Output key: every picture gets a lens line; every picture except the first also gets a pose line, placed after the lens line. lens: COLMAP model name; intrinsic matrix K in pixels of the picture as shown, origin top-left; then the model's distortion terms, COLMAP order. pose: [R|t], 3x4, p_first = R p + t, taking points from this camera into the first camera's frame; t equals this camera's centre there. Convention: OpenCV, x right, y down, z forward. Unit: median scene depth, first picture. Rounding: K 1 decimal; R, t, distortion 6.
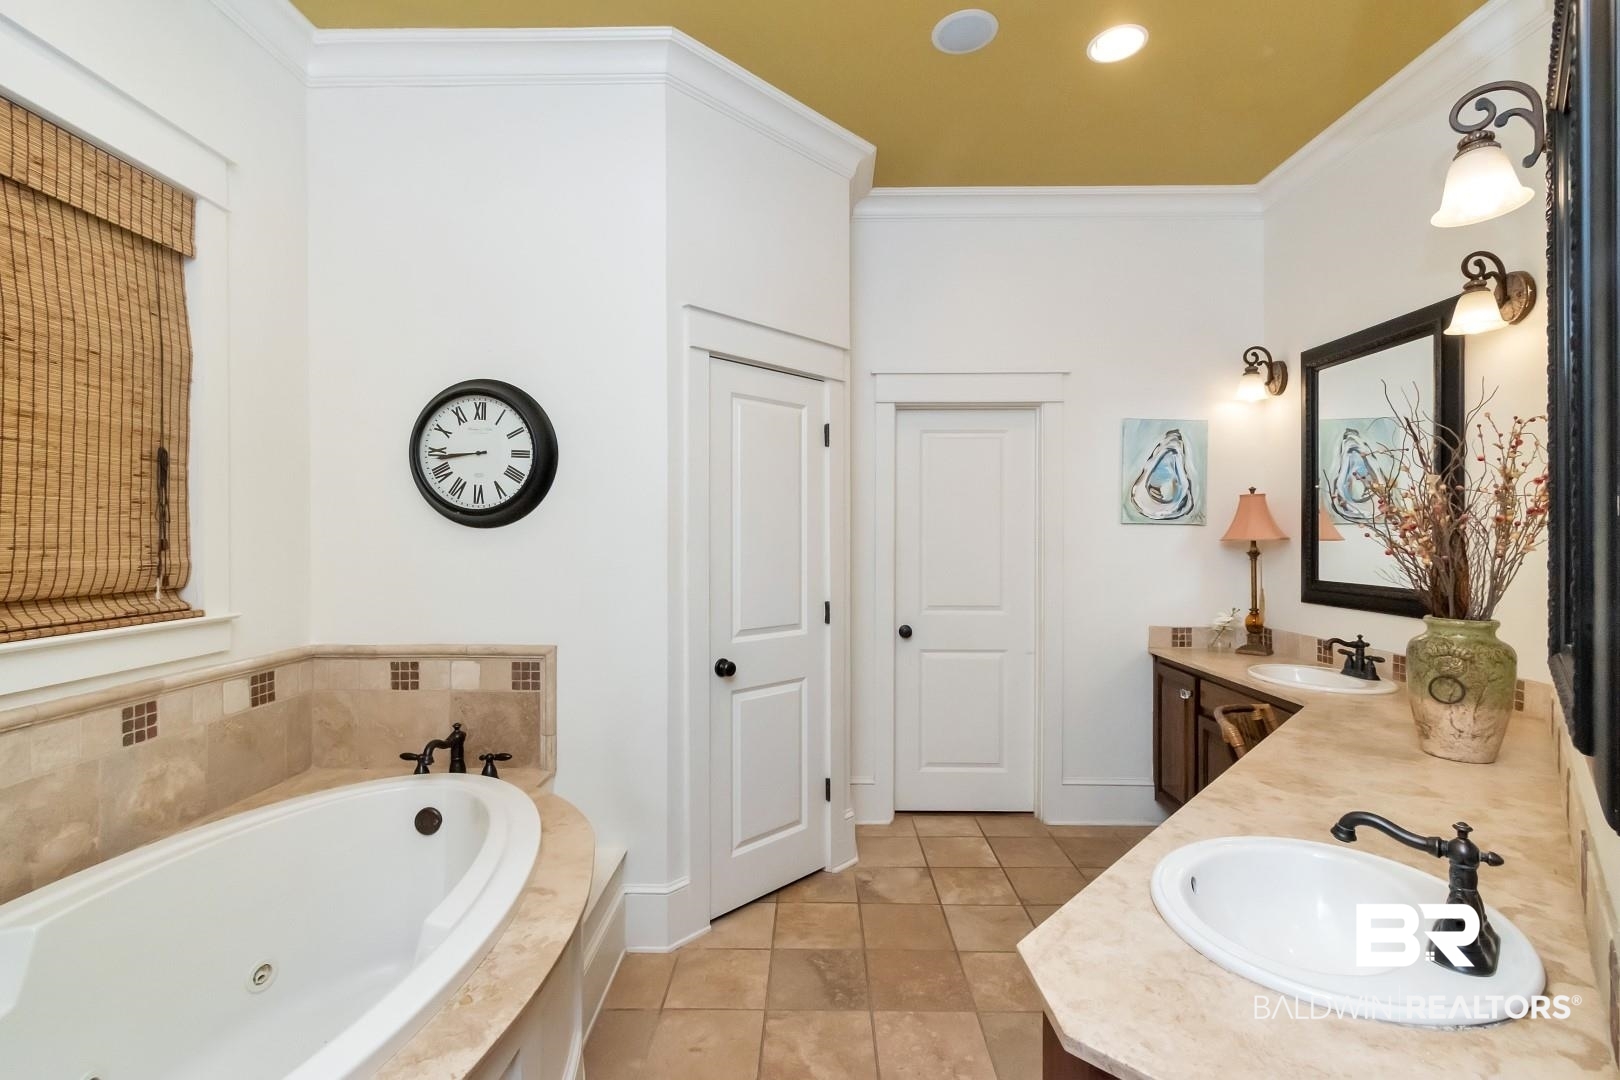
lens RADIAL K [[730.7, 0, 804.3], [0, 730.7, 535.0], [0, 0, 1]] dist [0.001879, -0.000524]
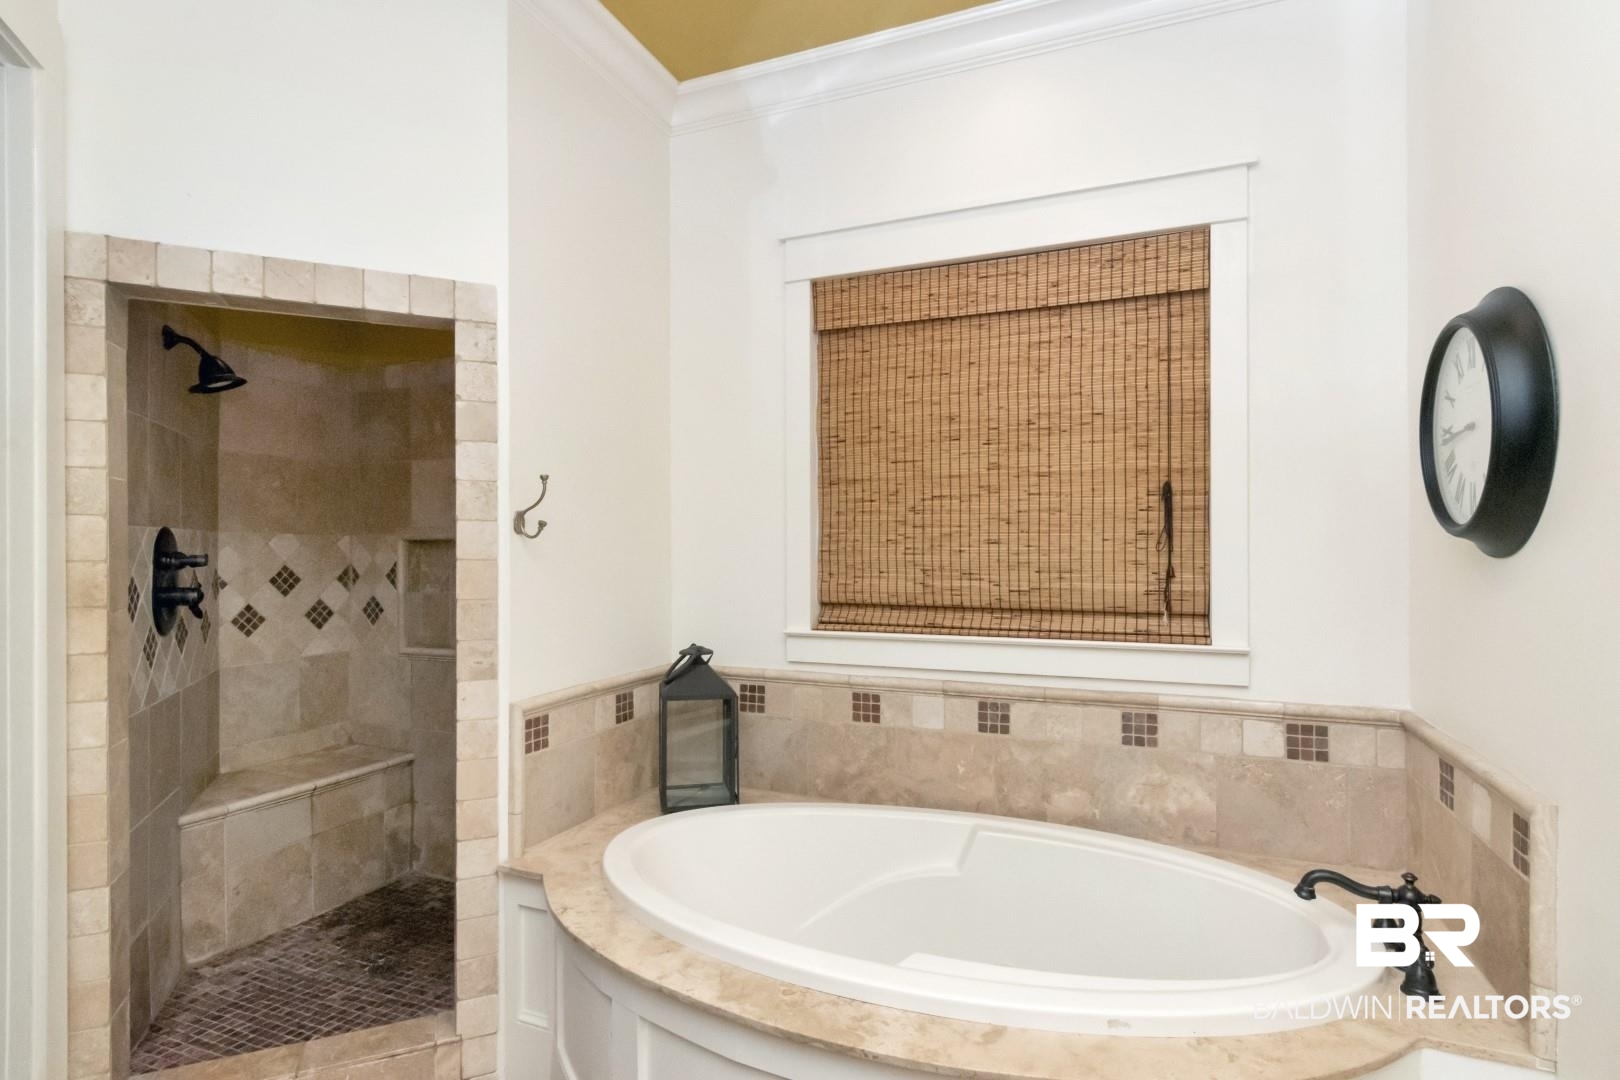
lens RADIAL K [[824.2, 0, 818.9], [0, 824.2, 548.7], [0, 0, 1]] dist [-0.001392, 0.001521]
pose [[-0.371438, 0.001487, -0.928456, 0.460815], [0.002431, 0.999997, 0.000629, -0.024165], [0.928454, -0.002023, -0.371441, 1.026246]]
